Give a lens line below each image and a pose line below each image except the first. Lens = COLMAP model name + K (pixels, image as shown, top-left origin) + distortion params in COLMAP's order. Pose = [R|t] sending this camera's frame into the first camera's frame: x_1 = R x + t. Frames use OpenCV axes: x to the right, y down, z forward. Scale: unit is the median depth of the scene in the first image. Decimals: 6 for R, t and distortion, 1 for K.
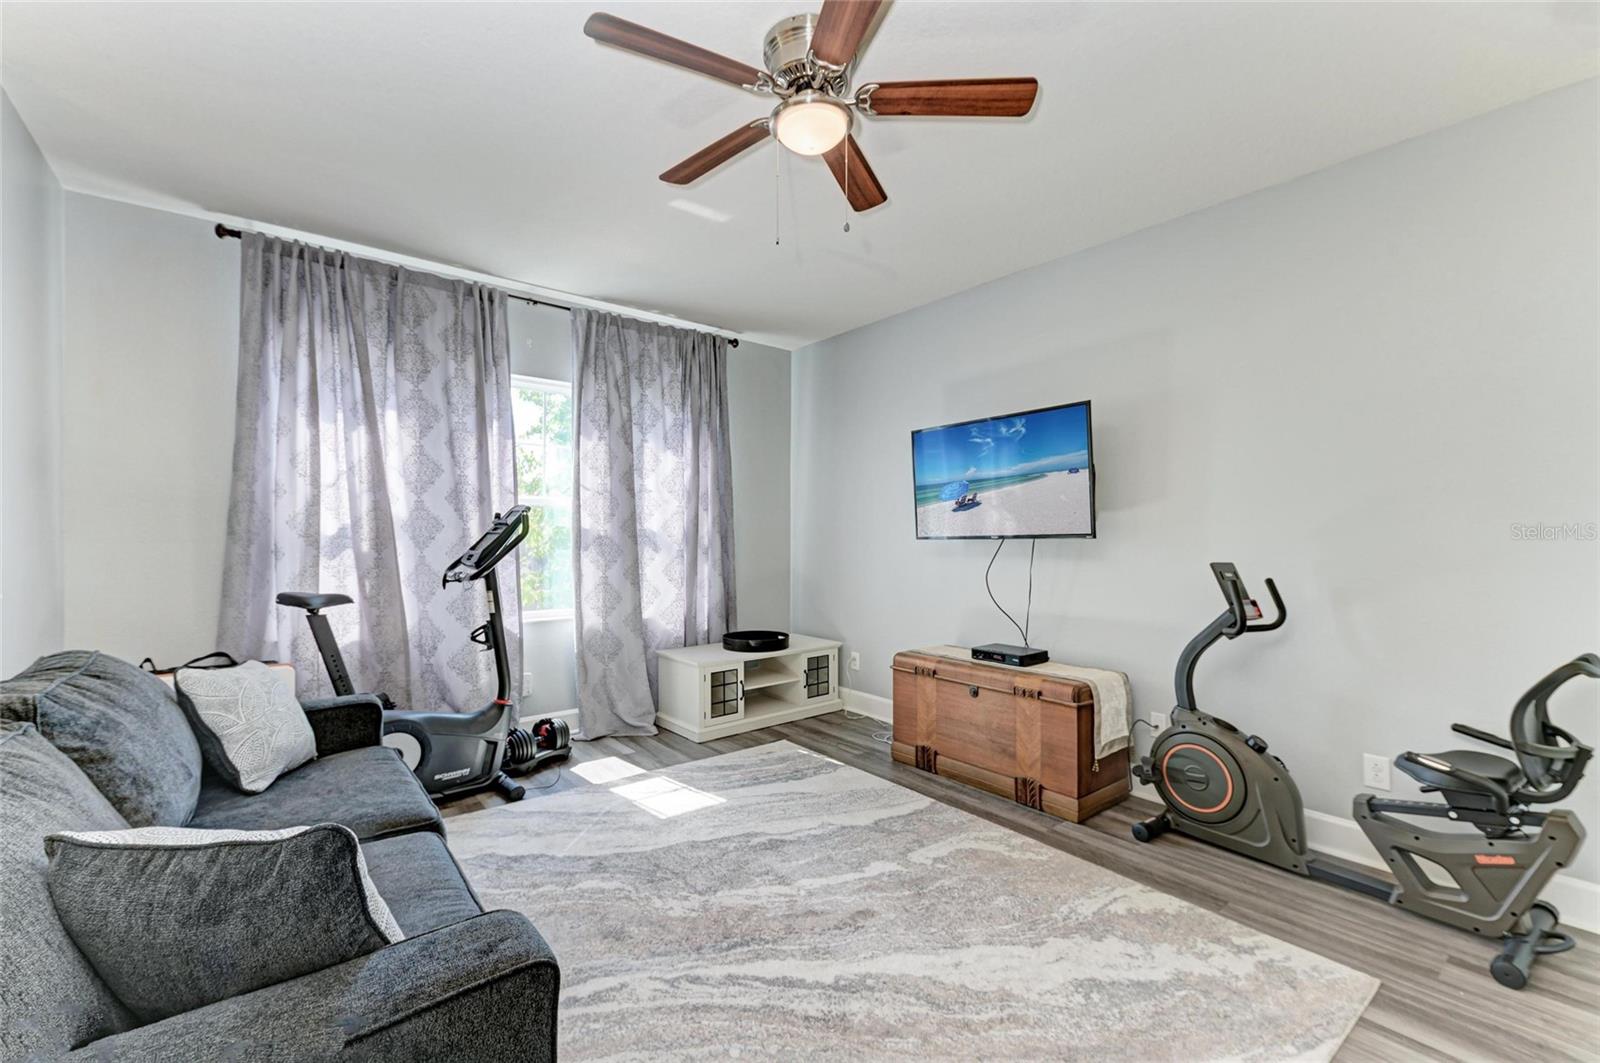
lens RADIAL K [[684.4, 0, 799.3], [0, 684.4, 530.8], [0, 0, 1]] dist [0.004492, -0.000061]
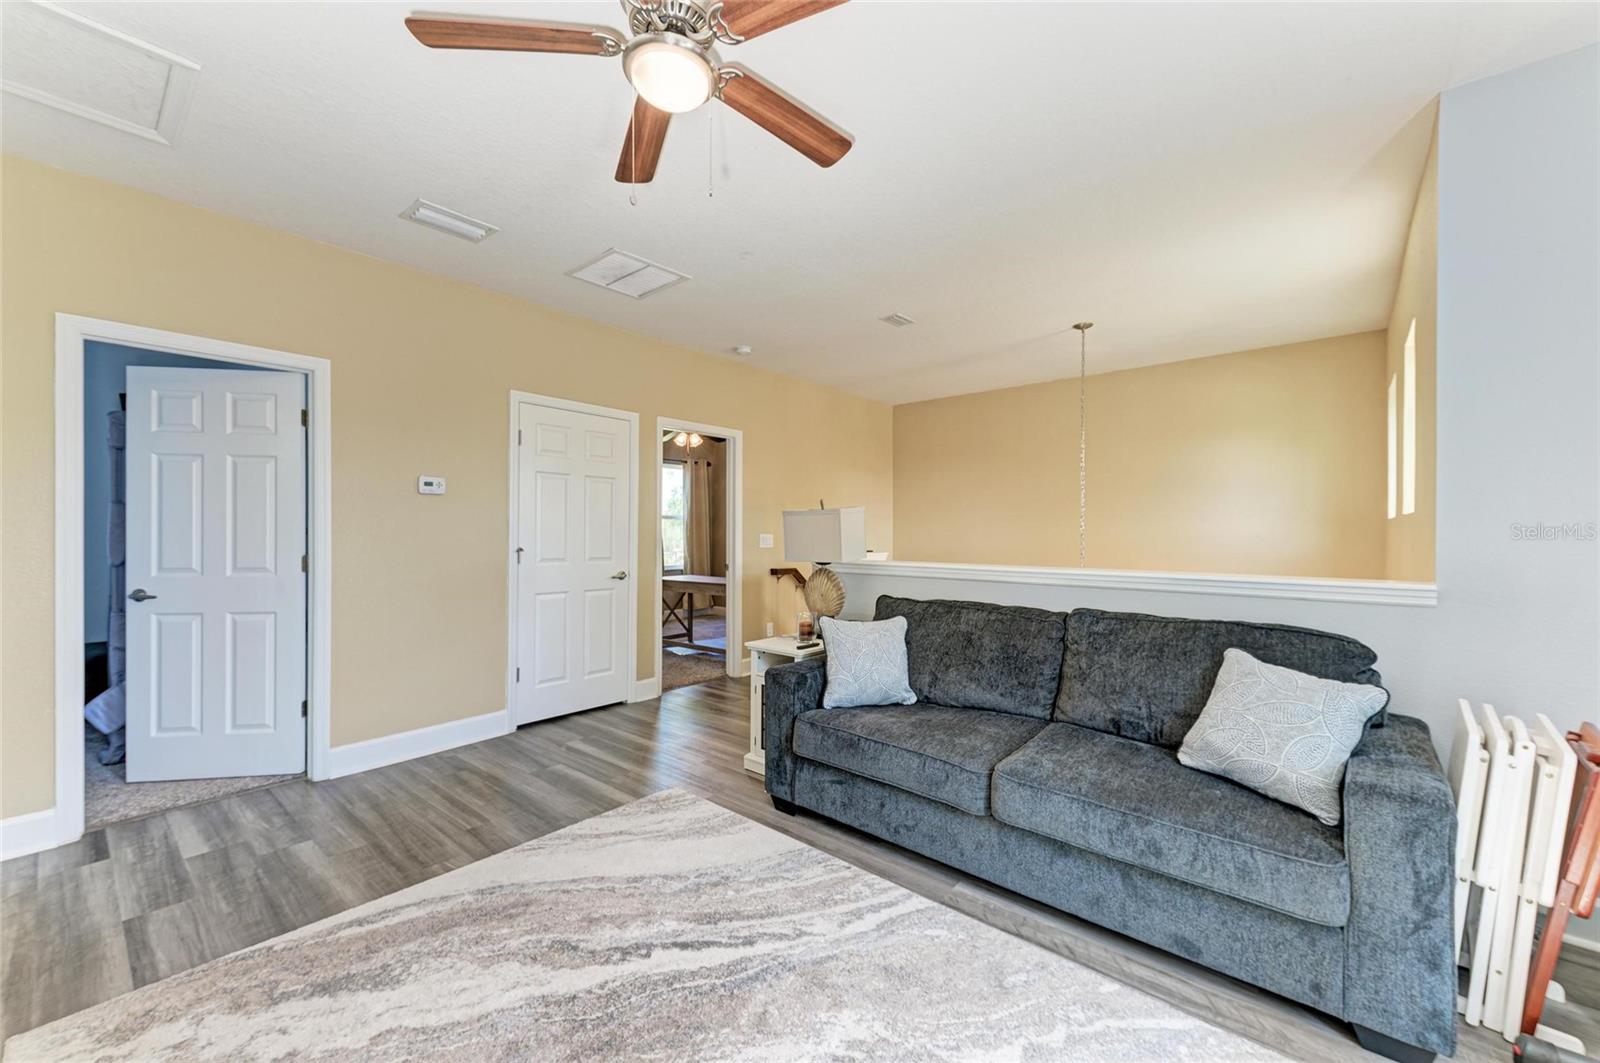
lens RADIAL K [[620.4, 0, 801.1], [0, 620.4, 530.2], [0, 0, 1]] dist [0.007226, -0.000524]
pose [[-0.983801, 0.001070, -0.179261, -0.002807], [0.002346, 0.999973, -0.006910, 0.007122], [0.179248, -0.007219, -0.983777, 1.079371]]
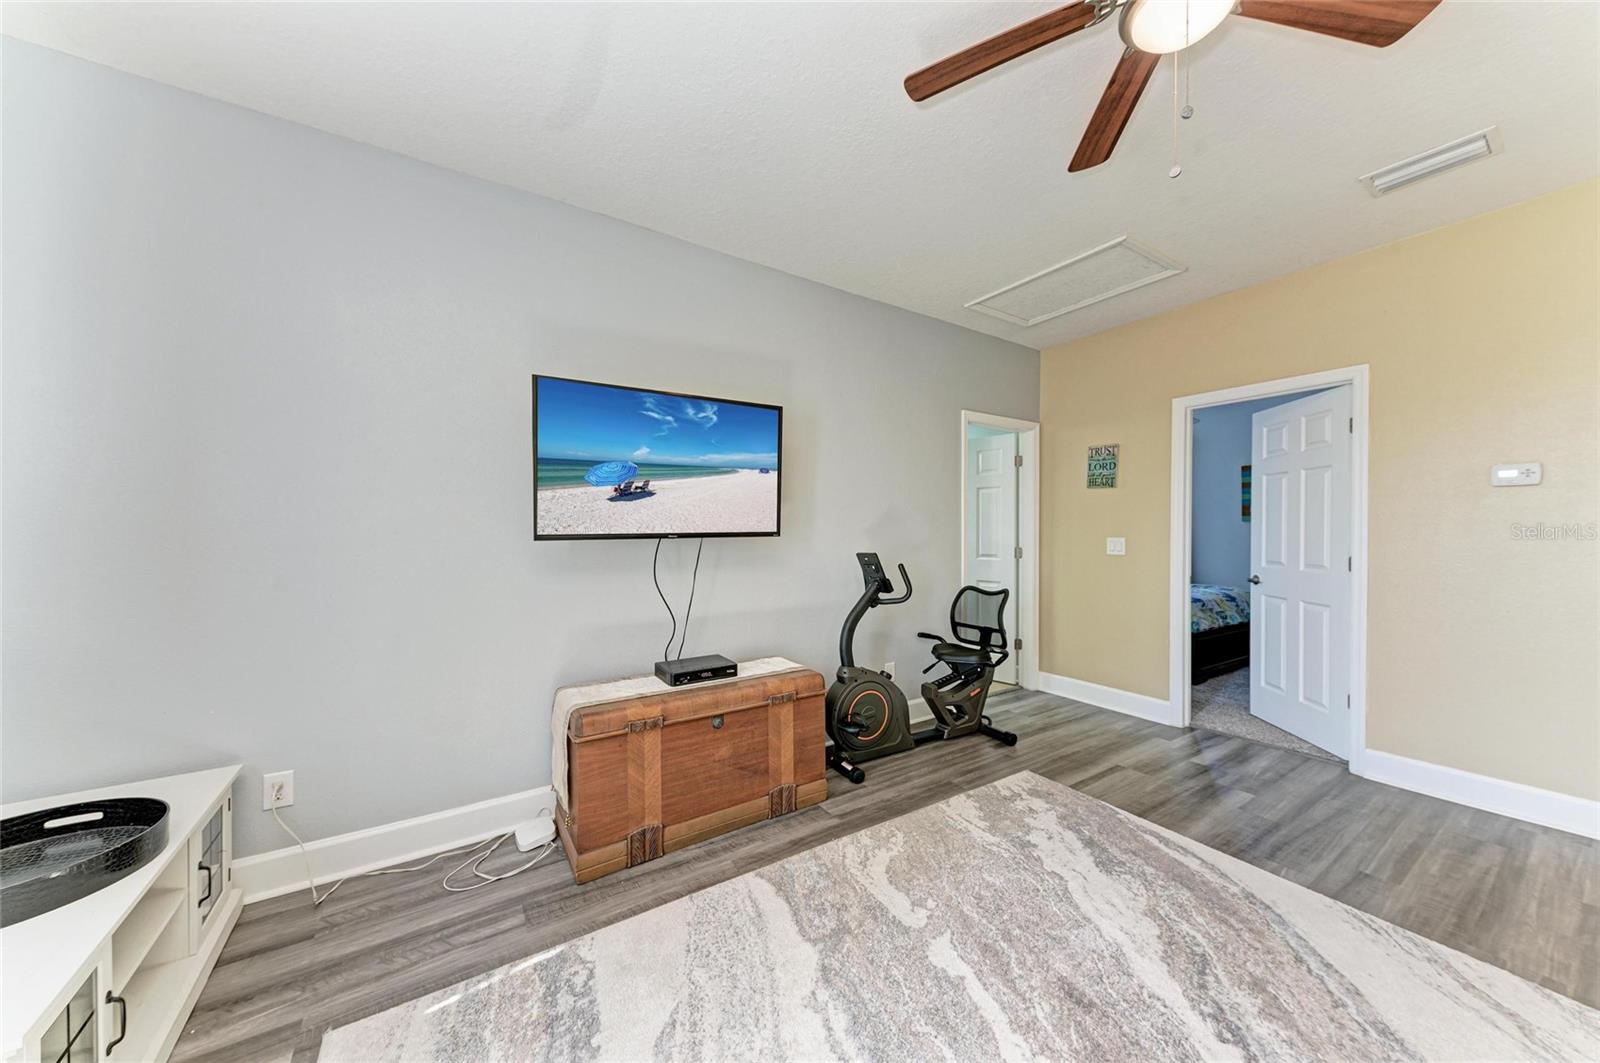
lens RADIAL K [[537.1, 0, 806.2], [0, 537.1, 533.1], [0, 0, 1]] dist [0.004816, -0.000290]
pose [[0.091034, 0.001579, 0.995847, -0.369483], [-0.006166, 0.999980, -0.001022, 0.006501], [-0.995829, -0.006047, 0.091042, 0.802745]]
